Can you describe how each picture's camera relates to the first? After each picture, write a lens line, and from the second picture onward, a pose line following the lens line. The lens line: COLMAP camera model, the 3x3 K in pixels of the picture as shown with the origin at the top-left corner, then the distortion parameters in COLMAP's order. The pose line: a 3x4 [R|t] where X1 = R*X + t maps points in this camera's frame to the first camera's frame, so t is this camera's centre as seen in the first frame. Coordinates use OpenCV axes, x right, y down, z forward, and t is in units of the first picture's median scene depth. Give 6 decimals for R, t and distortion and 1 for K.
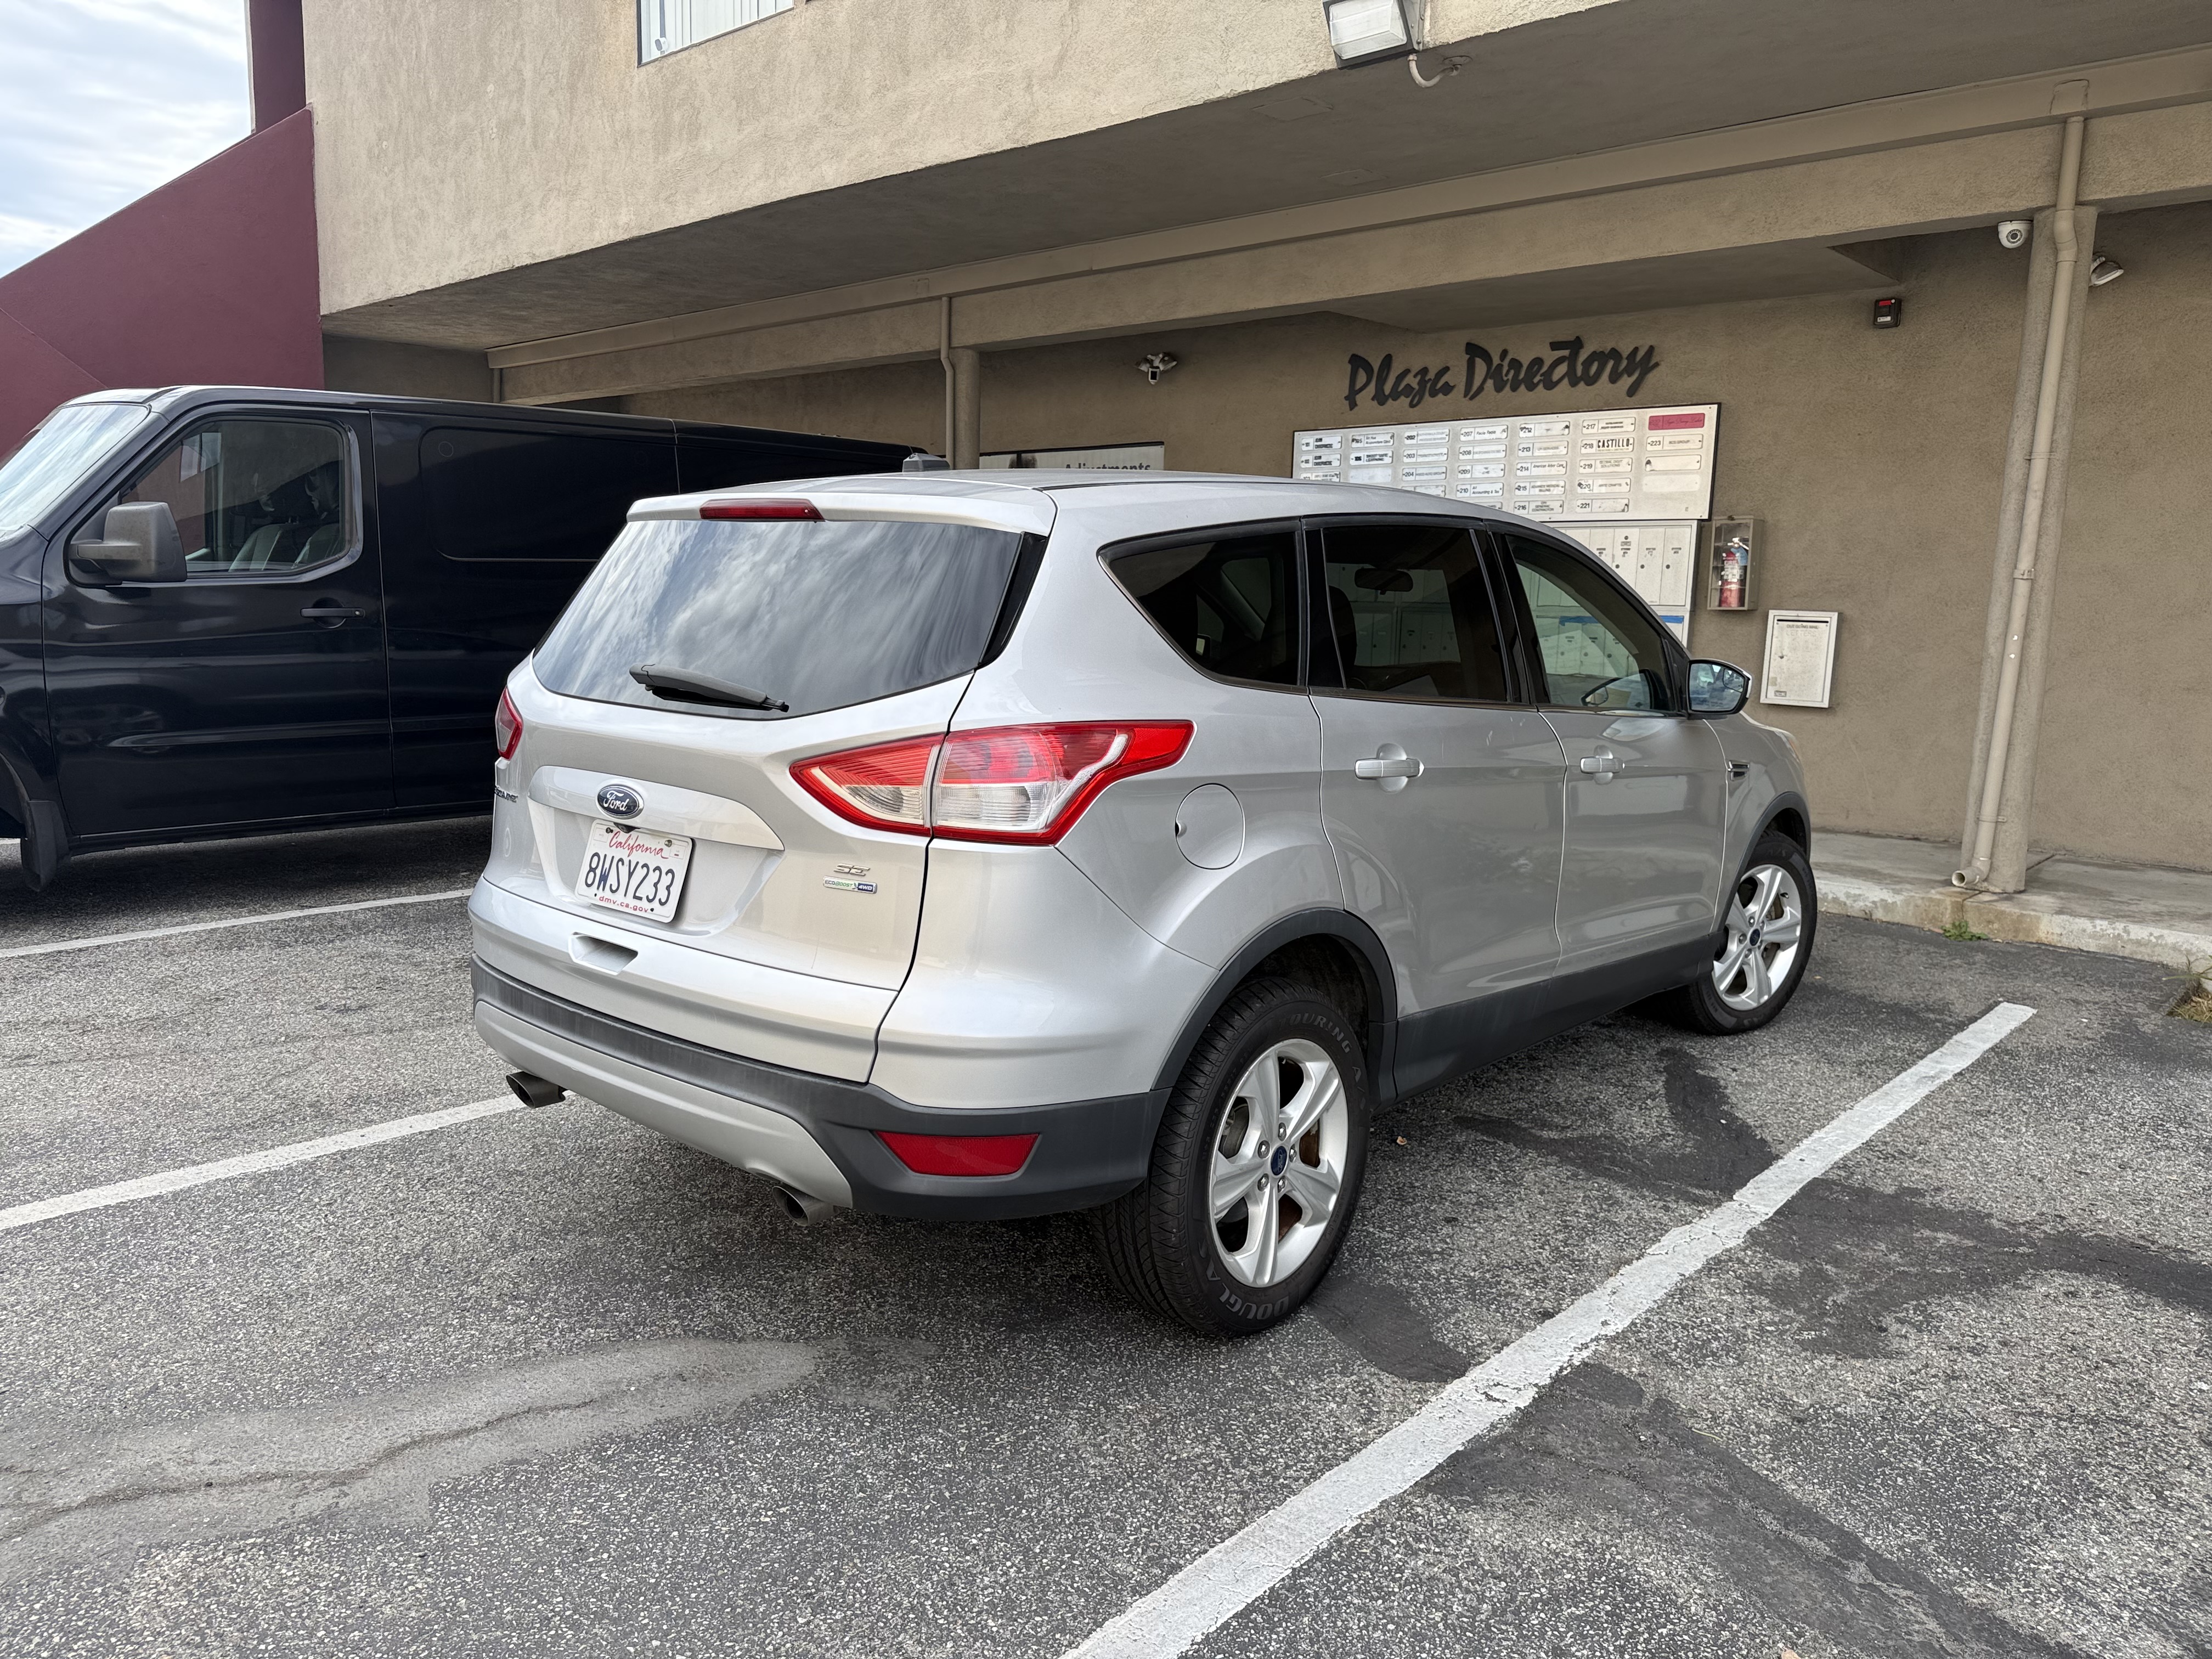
lens RADIAL K [[1555.7, 0, 1086.7], [0, 1555.7, 832.4], [0, 0, 1]] dist [0.025280, -0.036319]
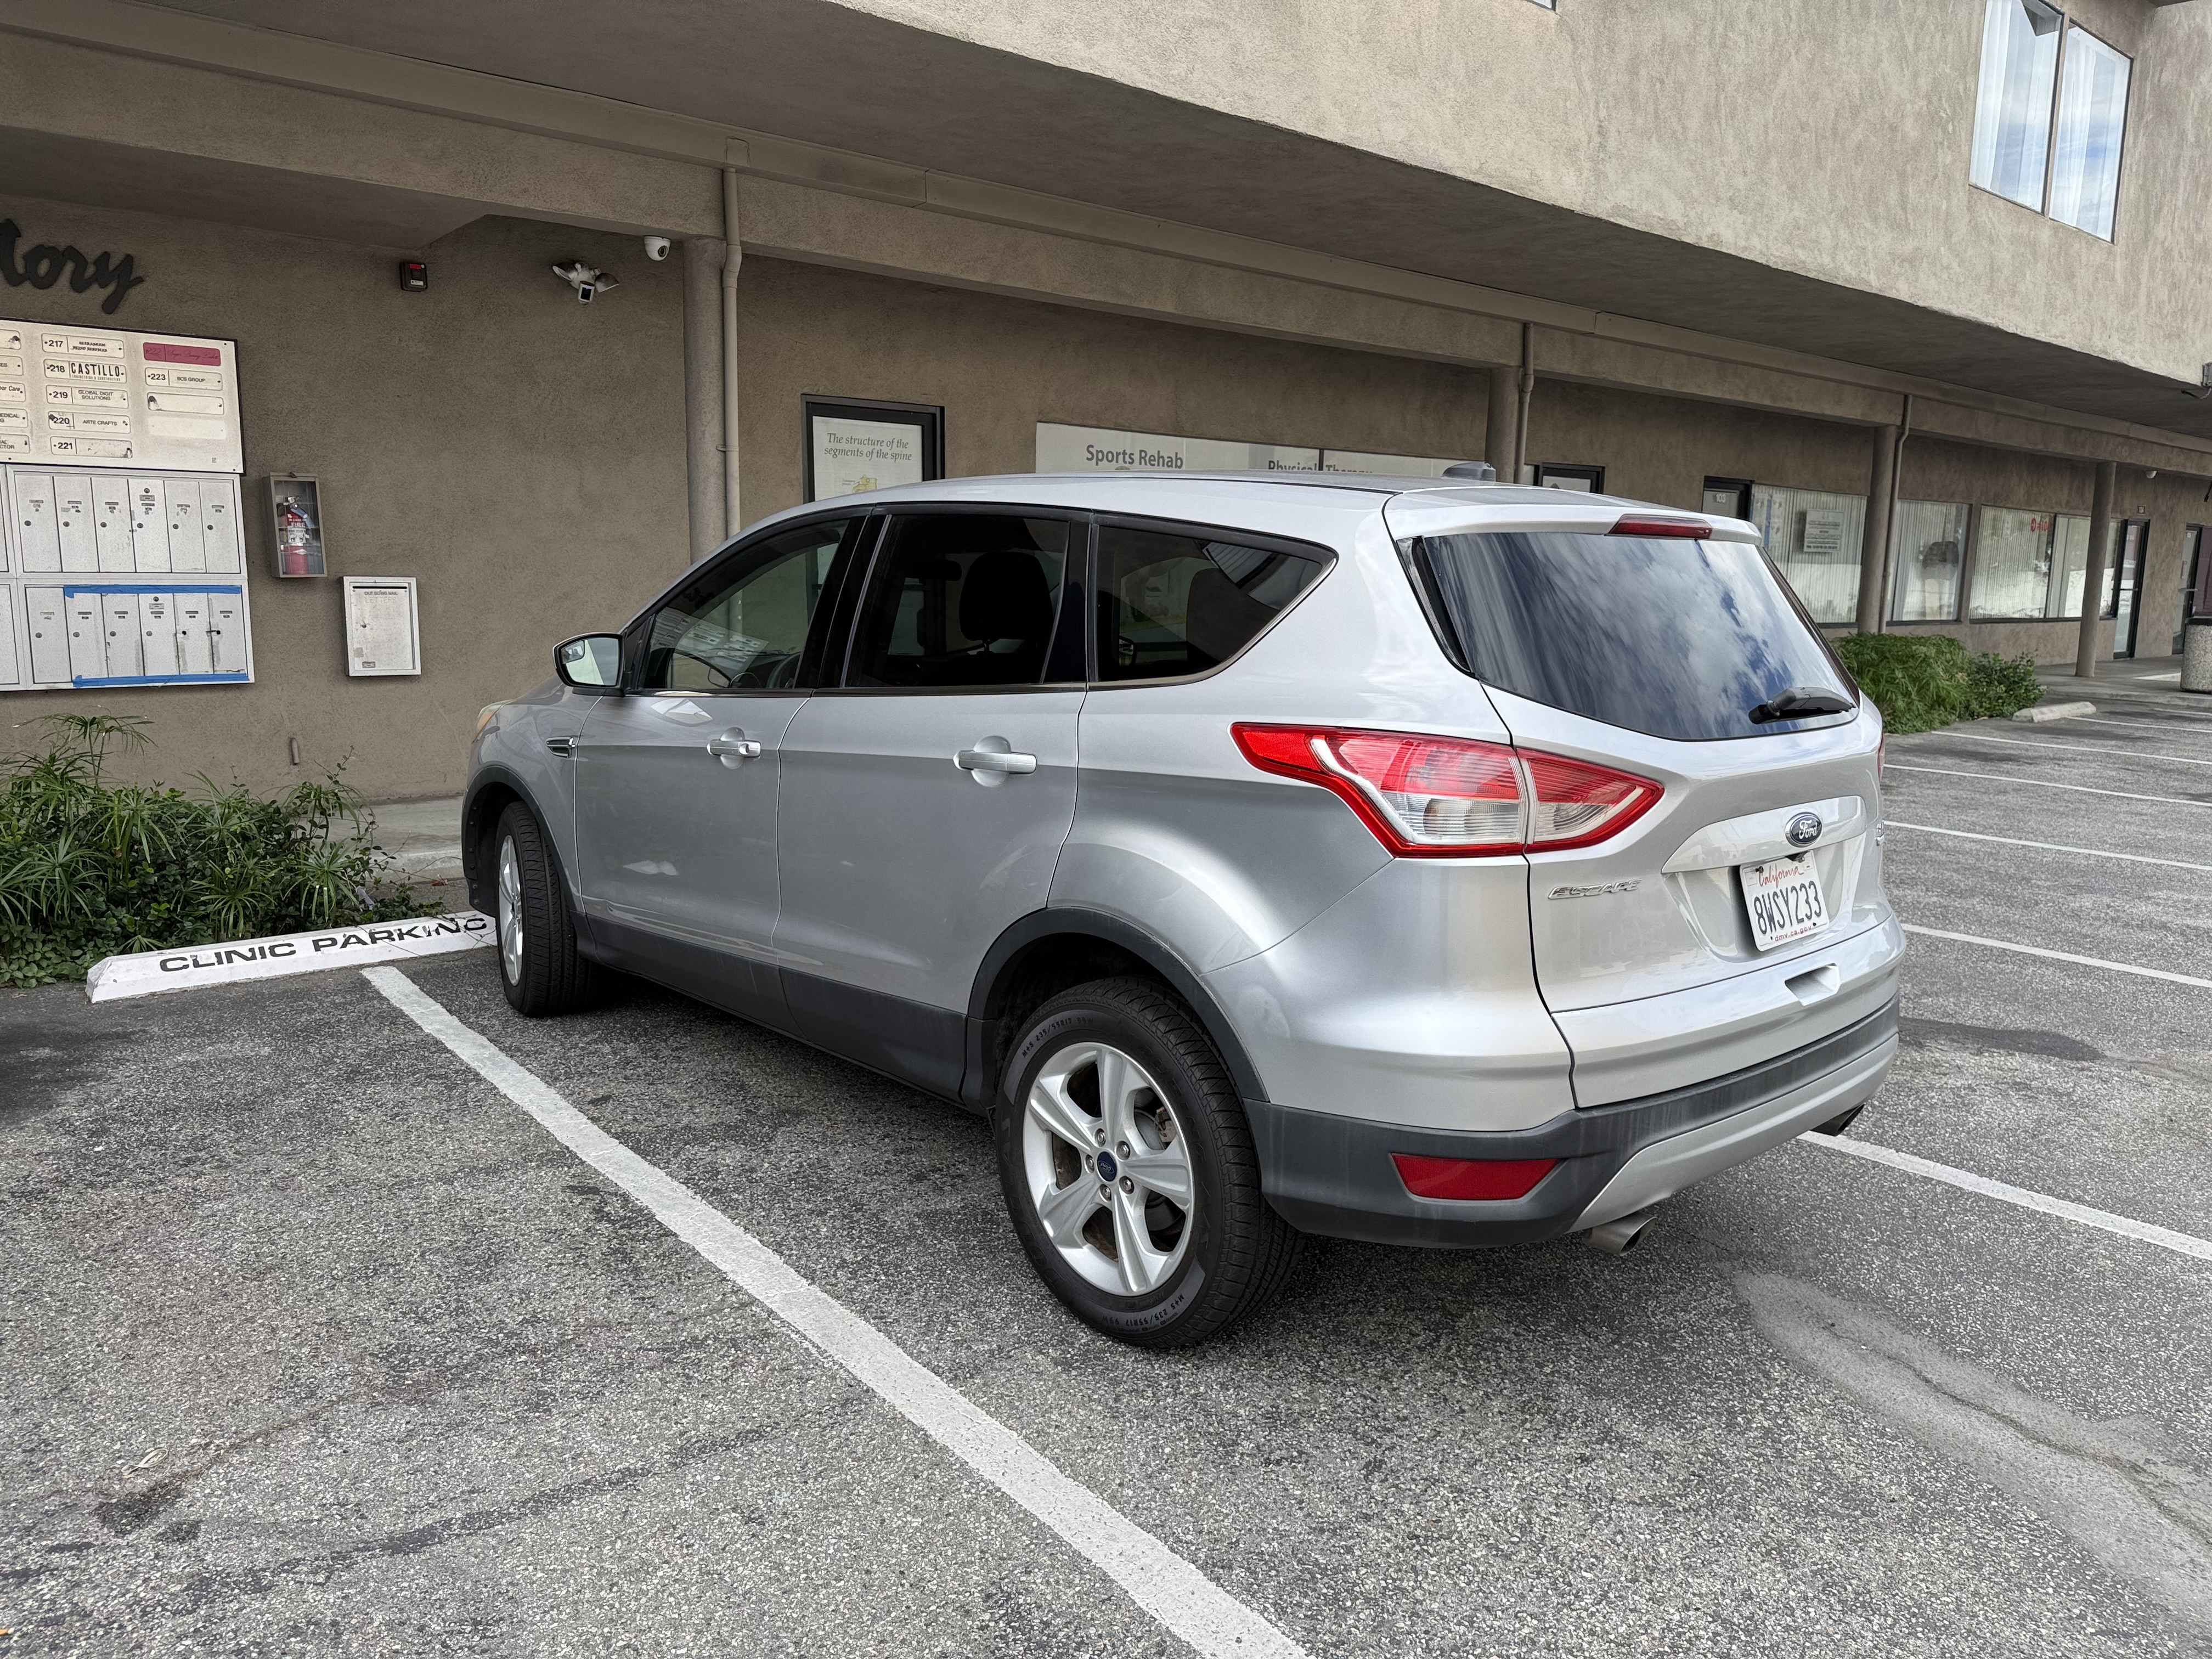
lens RADIAL K [[1555.7, 0, 1097.0], [0, 1555.7, 839.1], [0, 0, 1]] dist [0.025280, -0.036319]
pose [[0.107966, -0.187997, 0.976218, -0.927201], [0.143179, 0.974661, 0.171862, -0.174773], [-0.983790, 0.121219, 0.132147, 0.922835]]
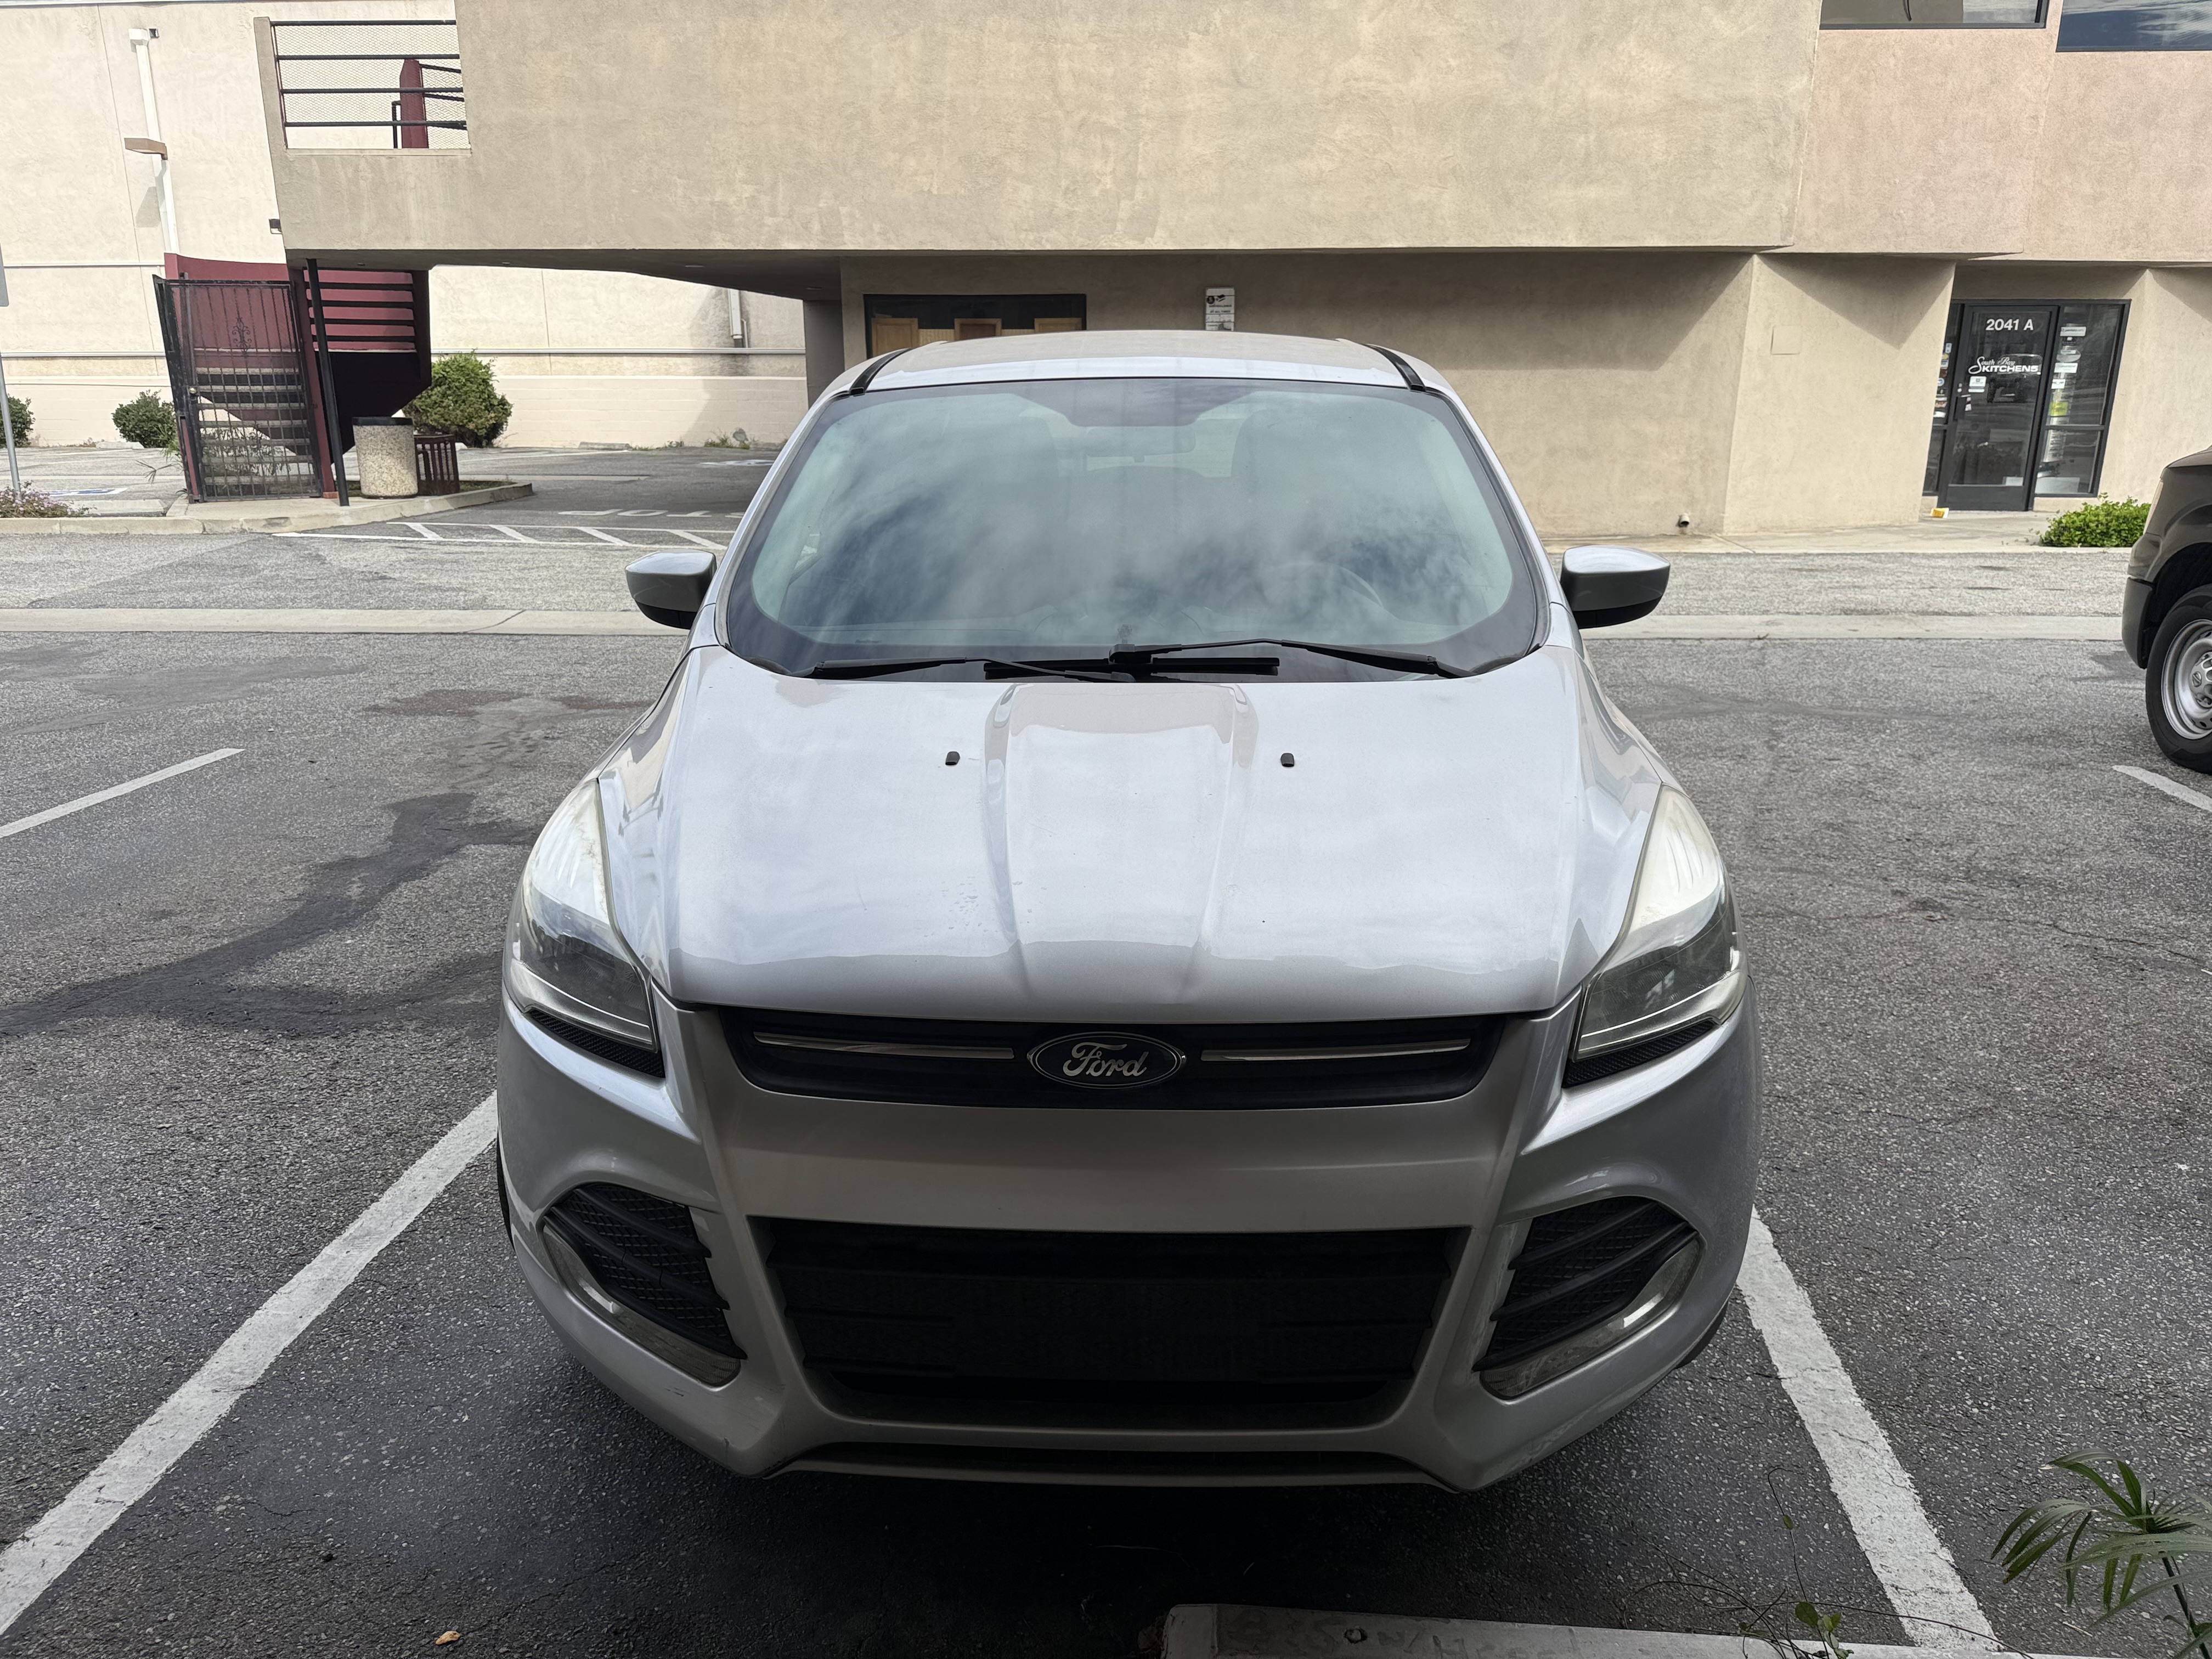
lens RADIAL K [[1555.7, 0, 1102.6], [0, 1555.7, 832.2], [0, 0, 1]] dist [0.025280, -0.036319]
pose [[-0.775730, 0.161178, -0.610135, 0.765108], [-0.113196, 0.915615, 0.385793, -0.314457], [0.620830, 0.368336, -0.692025, 1.802543]]
